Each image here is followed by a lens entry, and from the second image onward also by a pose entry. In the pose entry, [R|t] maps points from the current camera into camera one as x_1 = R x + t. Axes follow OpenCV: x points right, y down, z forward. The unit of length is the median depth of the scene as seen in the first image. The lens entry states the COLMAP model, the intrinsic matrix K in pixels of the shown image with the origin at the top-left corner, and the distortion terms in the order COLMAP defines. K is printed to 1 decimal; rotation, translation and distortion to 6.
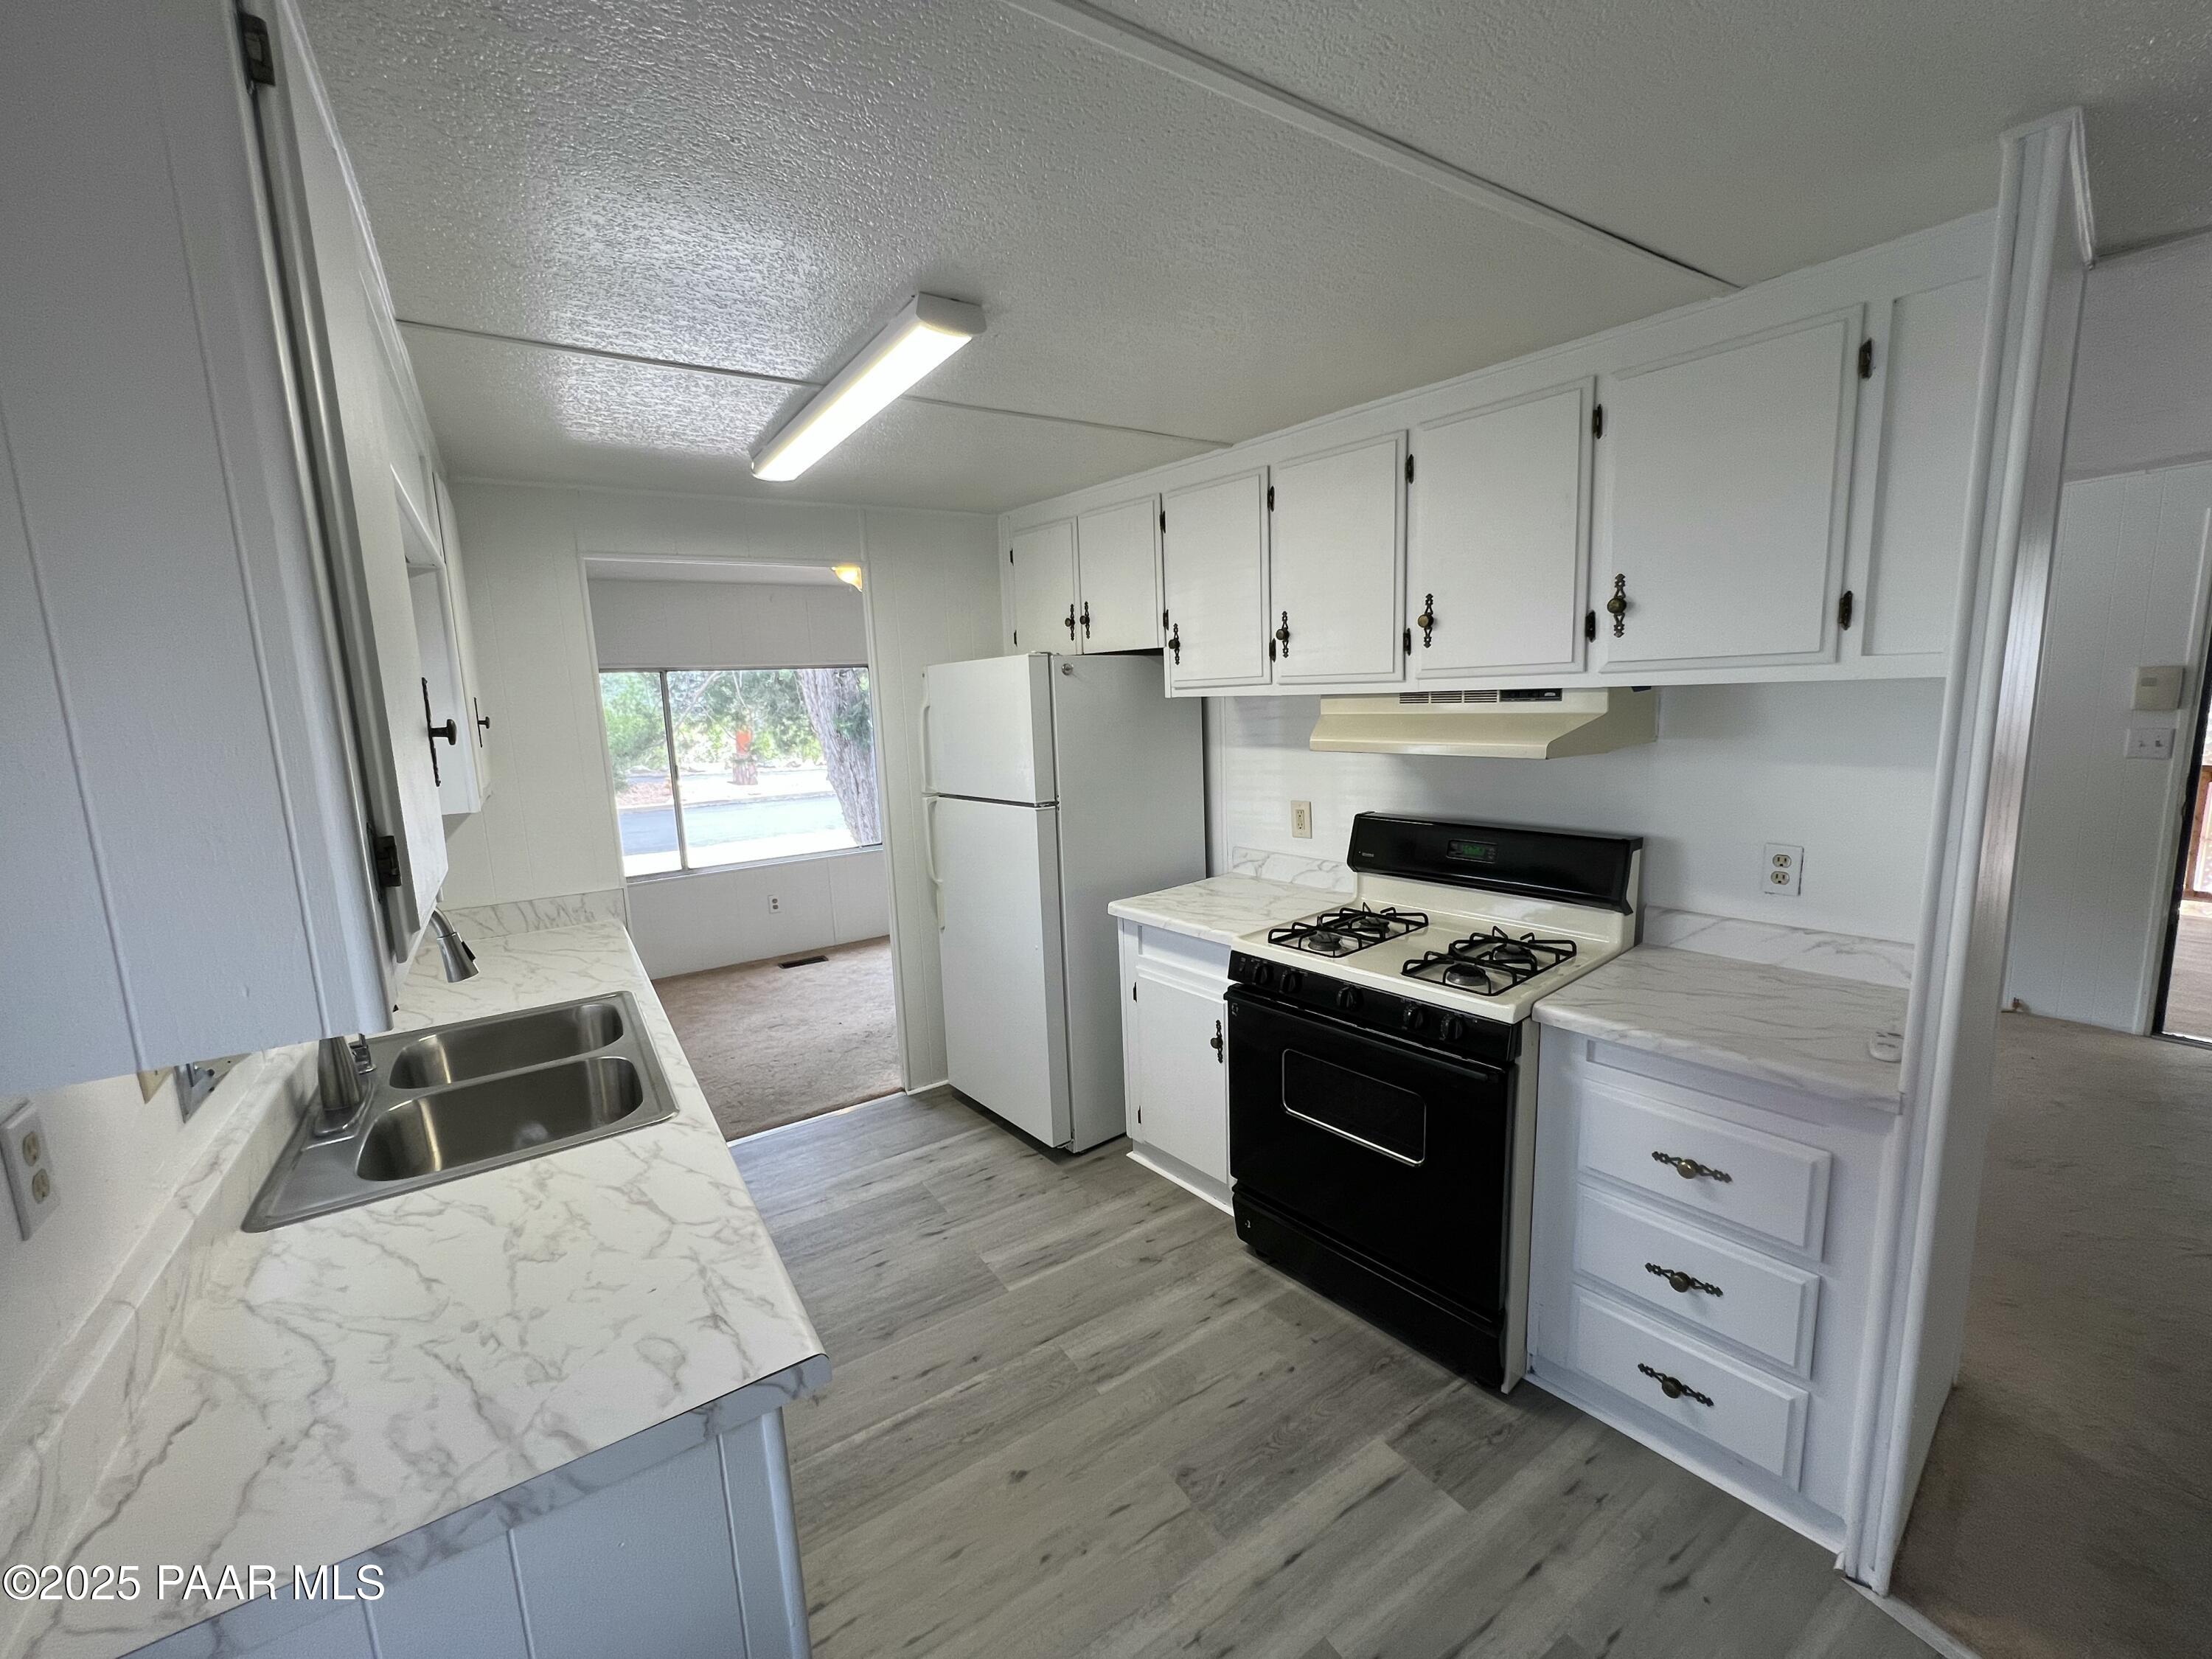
lens RADIAL K [[891.8, 0, 1088.8], [0, 891.8, 827.9], [0, 0, 1]] dist [0.000936, 0.000504]
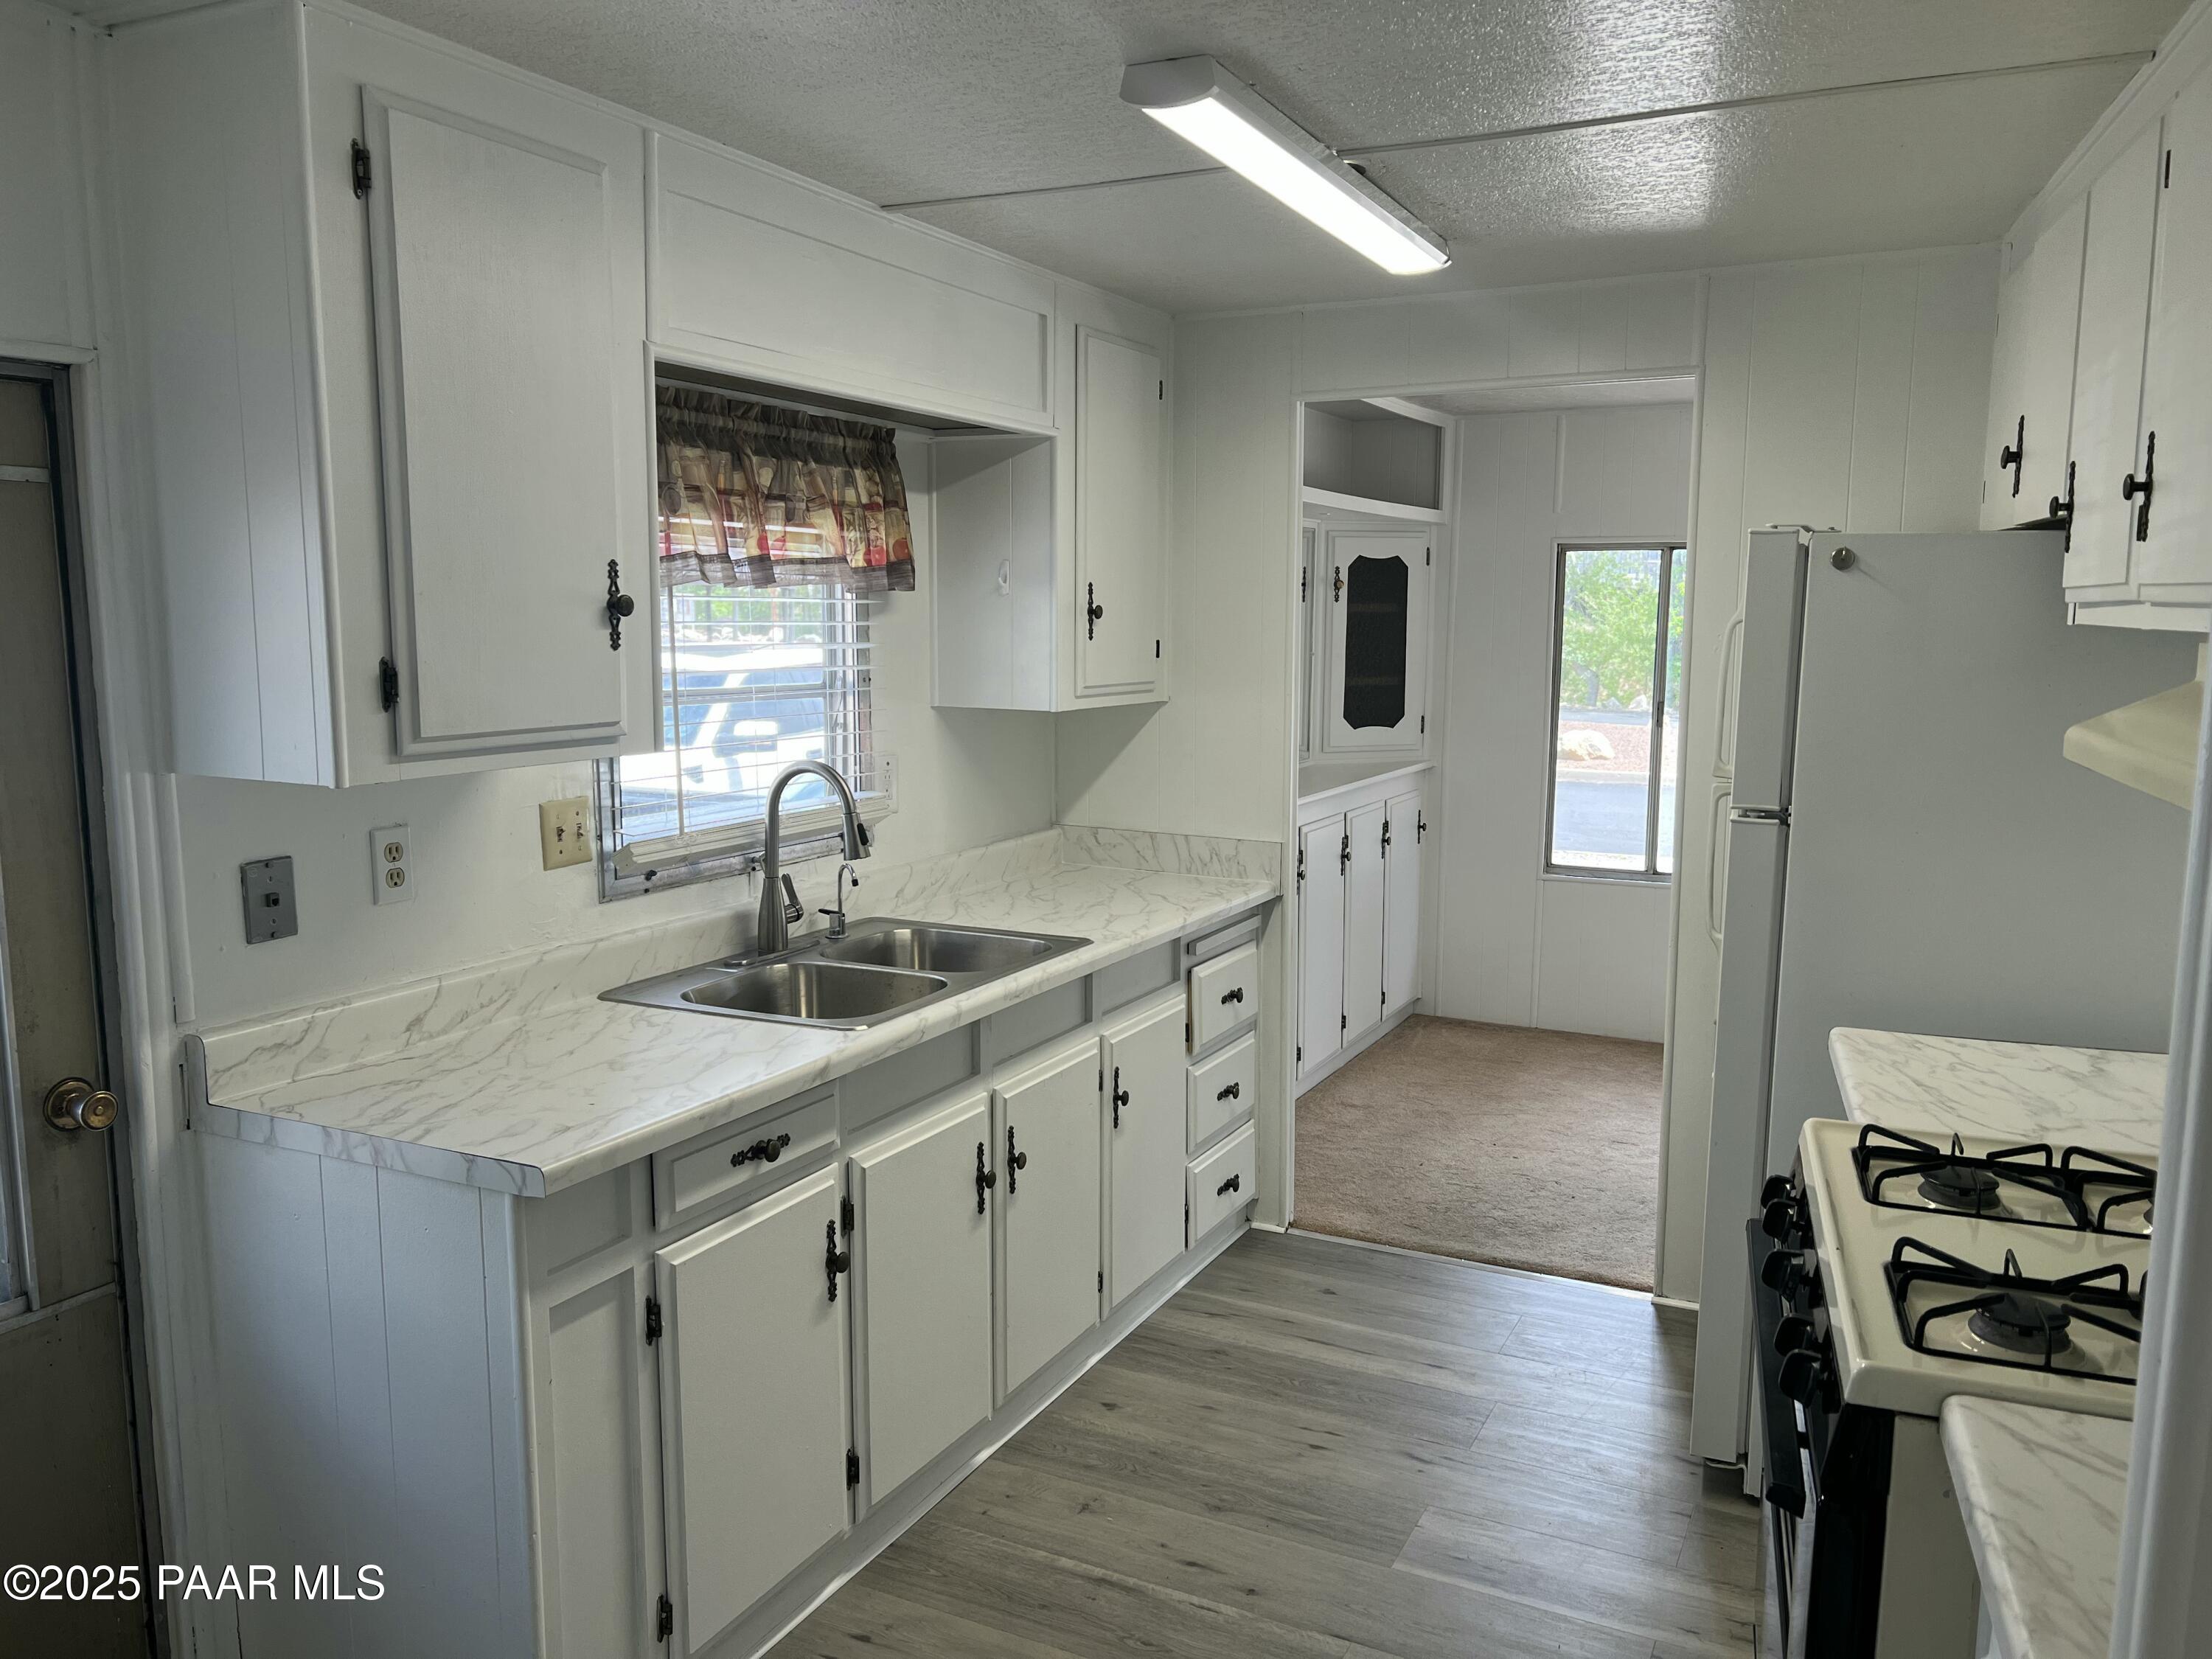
lens RADIAL K [[1653.4, 0, 1112.2], [0, 1653.4, 828.2], [0, 0, 1]] dist [0.065428, -0.072165]
pose [[0.511422, 0.155857, -0.845078, 1.039203], [-0.158216, 0.983681, 0.085671, -0.073224], [0.844639, 0.089891, 0.527735, 0.270536]]
